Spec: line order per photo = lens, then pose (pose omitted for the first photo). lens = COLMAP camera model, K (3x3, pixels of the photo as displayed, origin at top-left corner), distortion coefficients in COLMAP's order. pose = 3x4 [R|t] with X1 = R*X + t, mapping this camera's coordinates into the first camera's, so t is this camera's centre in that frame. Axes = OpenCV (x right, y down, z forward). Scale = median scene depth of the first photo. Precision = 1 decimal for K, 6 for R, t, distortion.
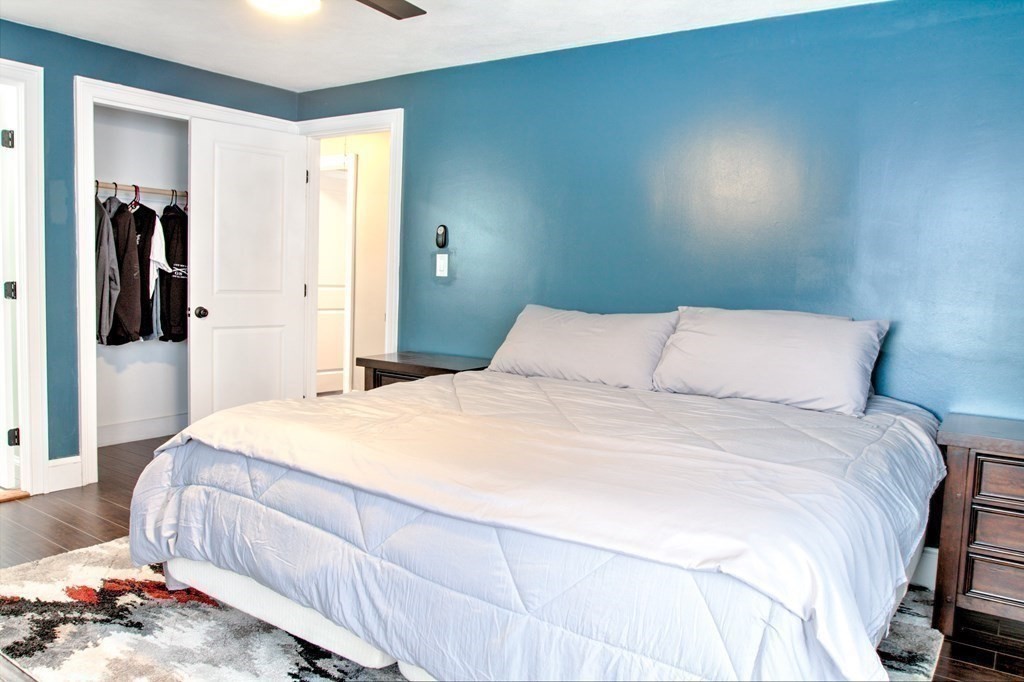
lens RADIAL K [[764.3, 0, 516.7], [0, 764.3, 339.4], [0, 0, 1]] dist [-0.078717, 0.053563]
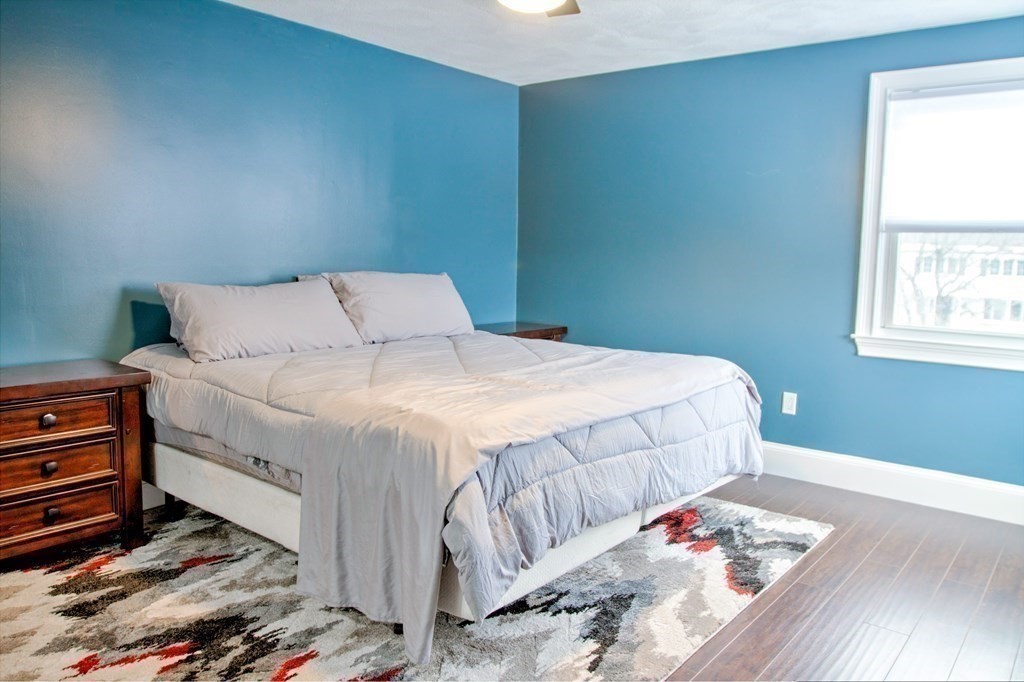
lens RADIAL K [[764.3, 0, 512.0], [0, 764.3, 339.3], [0, 0, 1]] dist [-0.078717, 0.053563]
pose [[0.063753, -0.135094, 0.988780, -1.788032], [0.056299, 0.989704, 0.131590, -0.171952], [-0.996376, 0.047278, 0.070703, 1.217711]]
